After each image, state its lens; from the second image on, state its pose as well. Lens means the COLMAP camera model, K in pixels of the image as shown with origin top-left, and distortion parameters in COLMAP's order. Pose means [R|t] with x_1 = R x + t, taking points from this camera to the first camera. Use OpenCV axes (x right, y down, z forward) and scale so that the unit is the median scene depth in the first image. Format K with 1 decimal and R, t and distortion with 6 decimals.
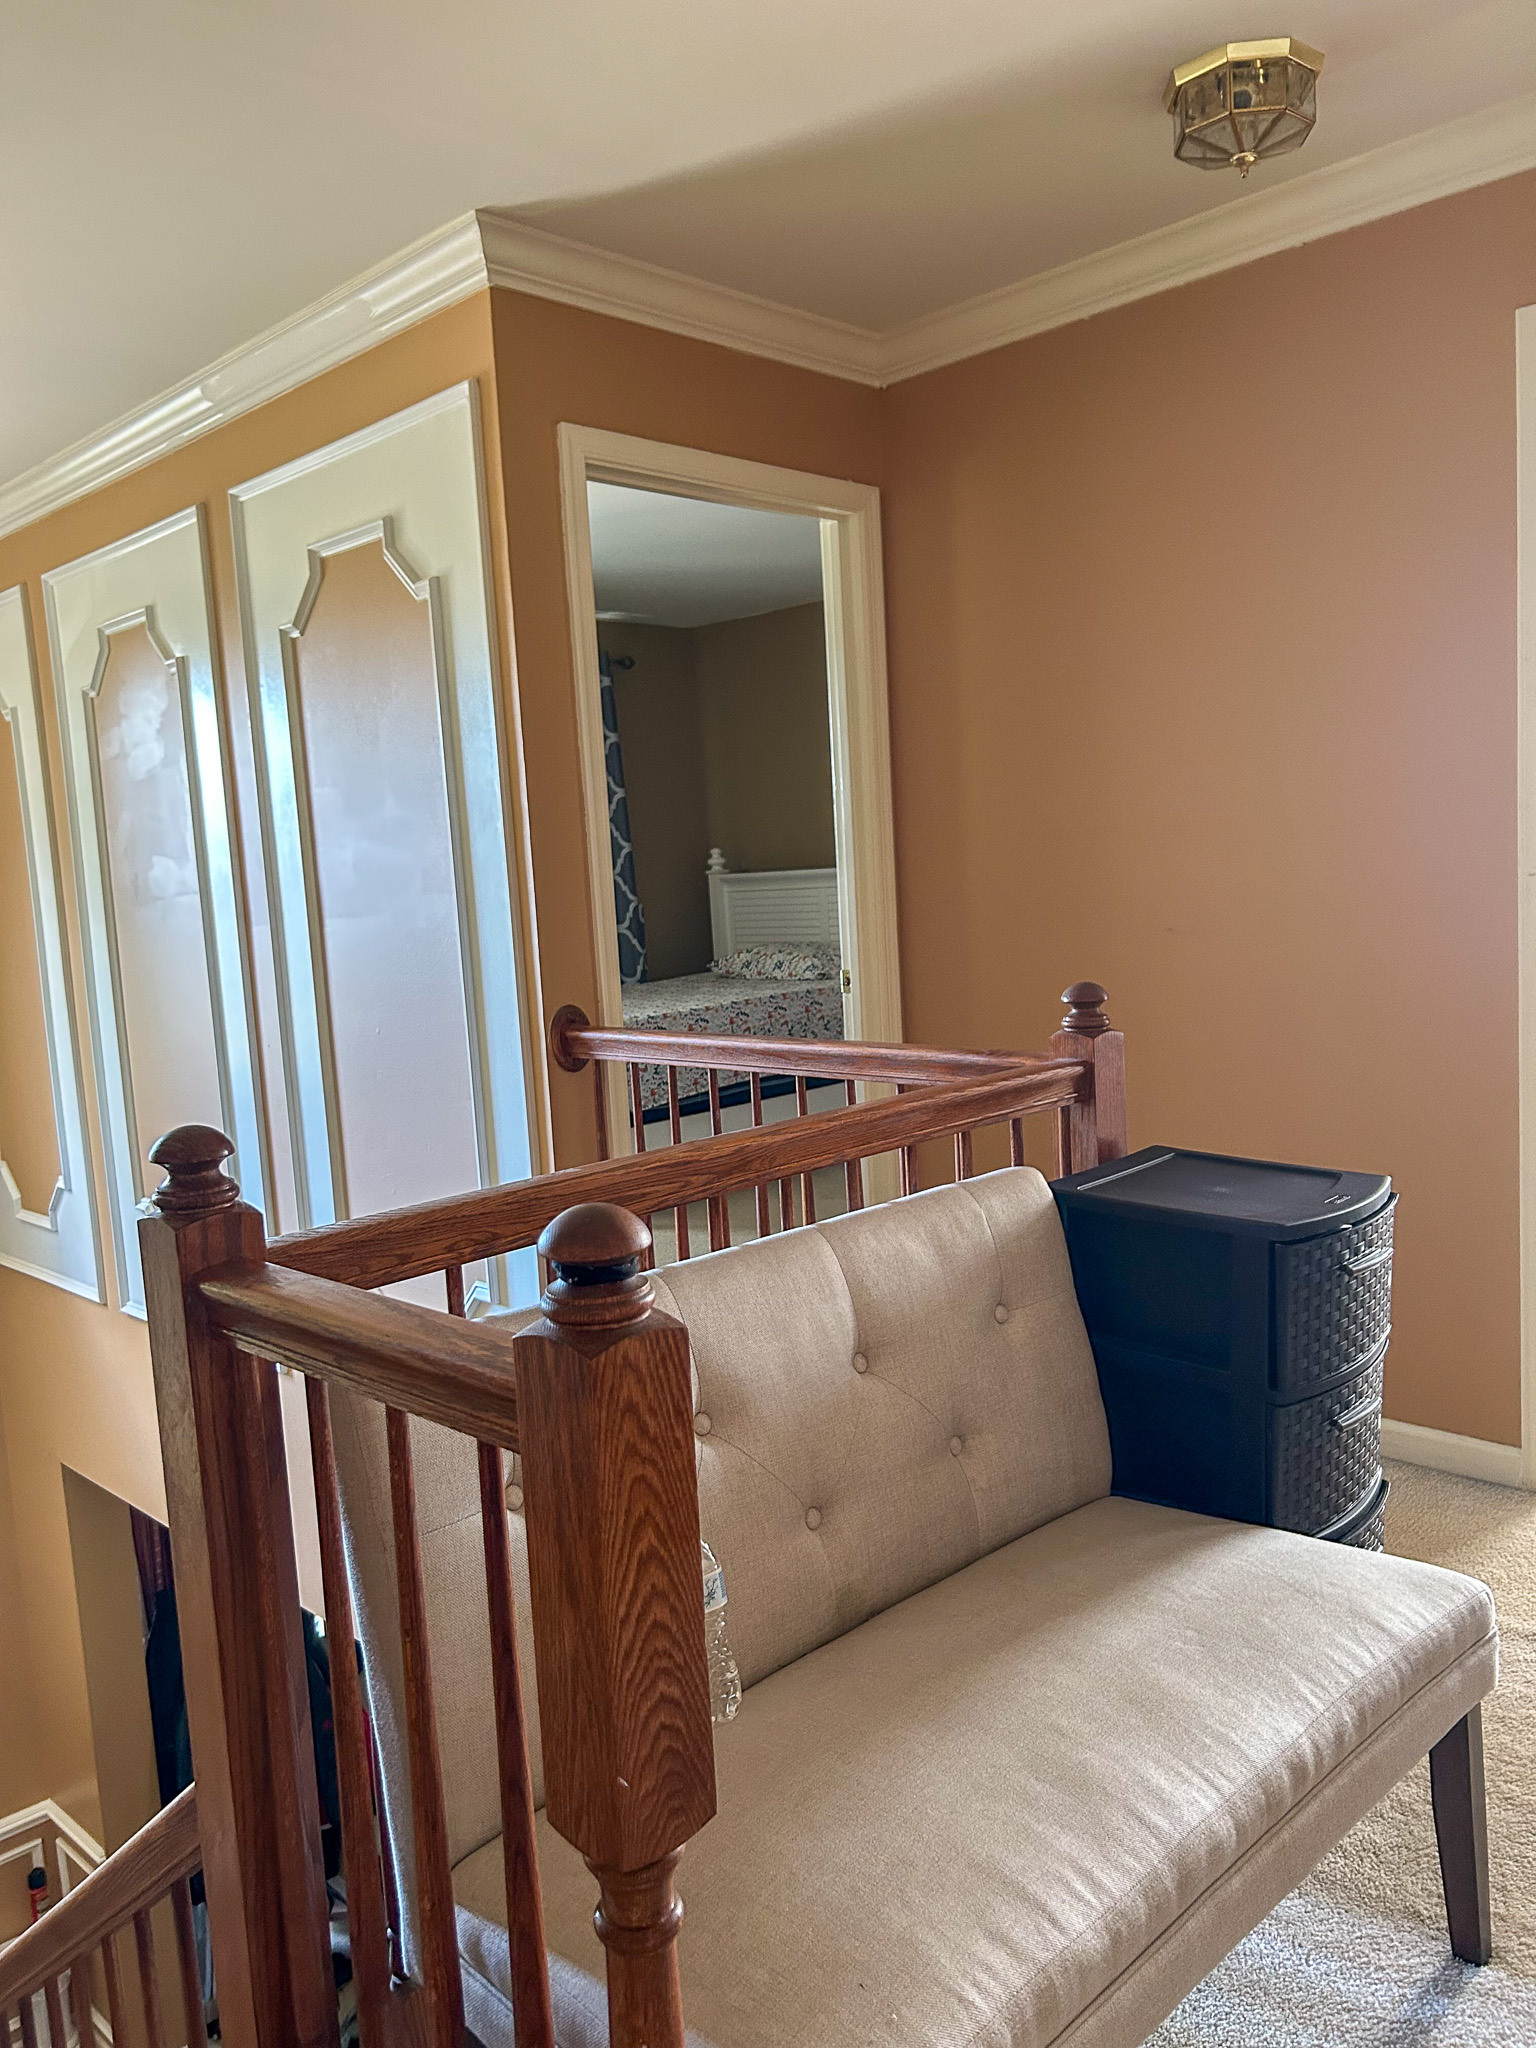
lens RADIAL K [[1541.0, 0, 775.7], [0, 1541.0, 1029.2], [0, 0, 1]] dist [0.008898, -0.007068]
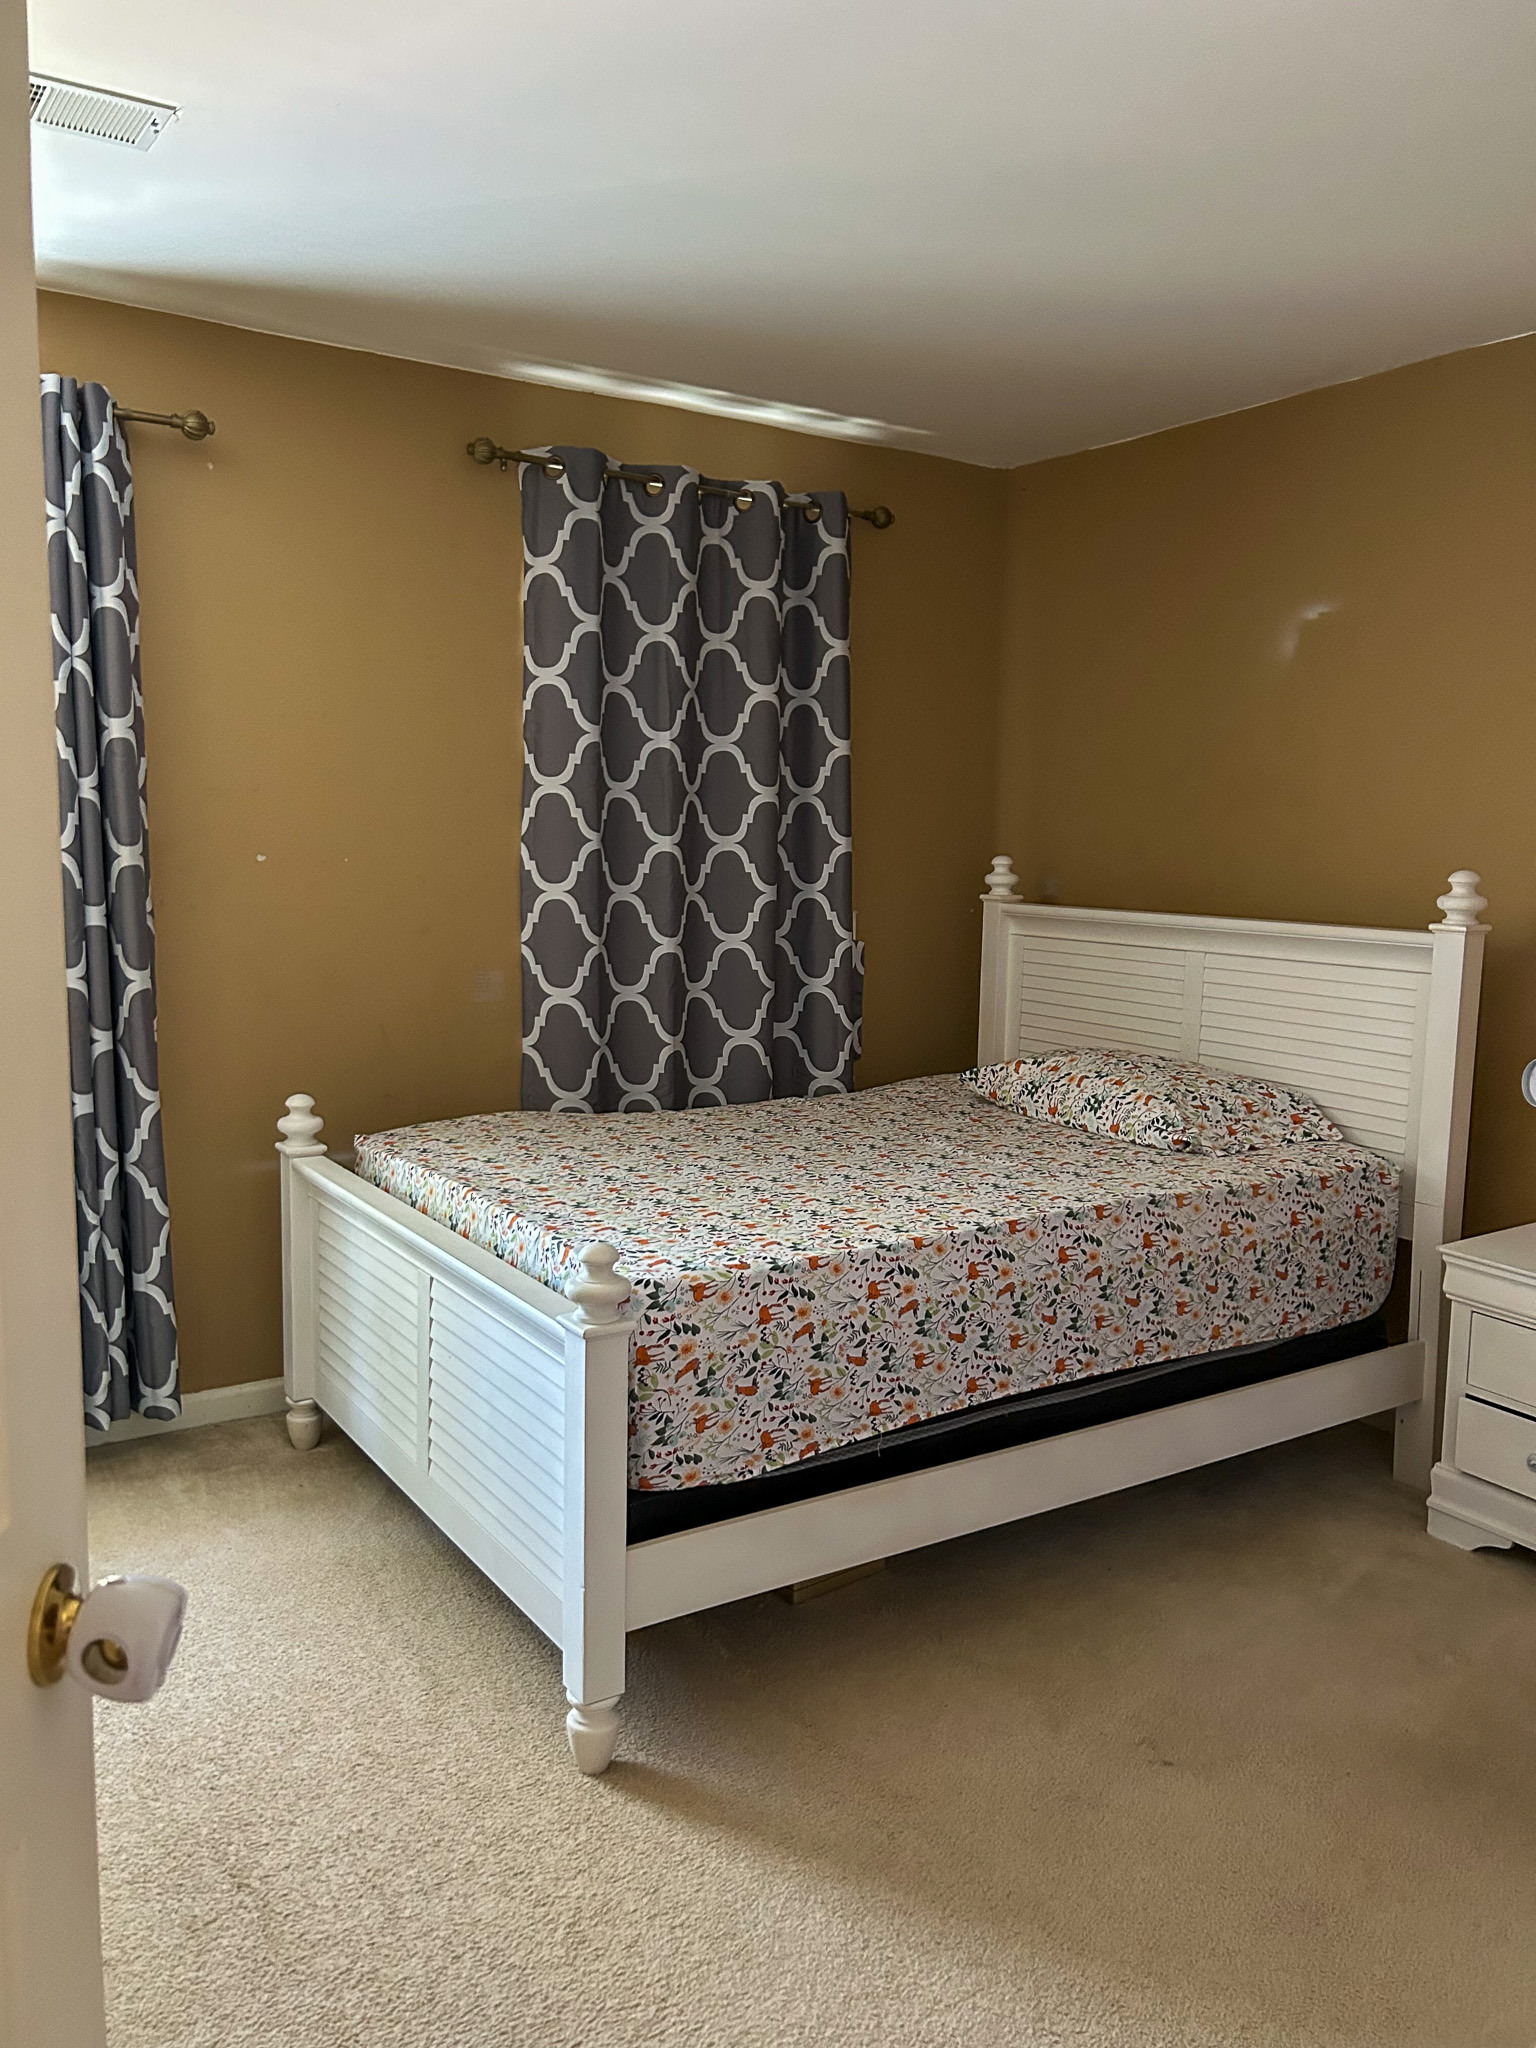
lens RADIAL K [[1541.0, 0, 750.9], [0, 1541.0, 1032.6], [0, 0, 1]] dist [0.008898, -0.007068]
pose [[0.972668, 0.108491, -0.205295, -0.005570], [-0.103120, 0.993991, 0.036718, -0.064352], [0.208045, -0.014545, 0.978011, 0.425741]]
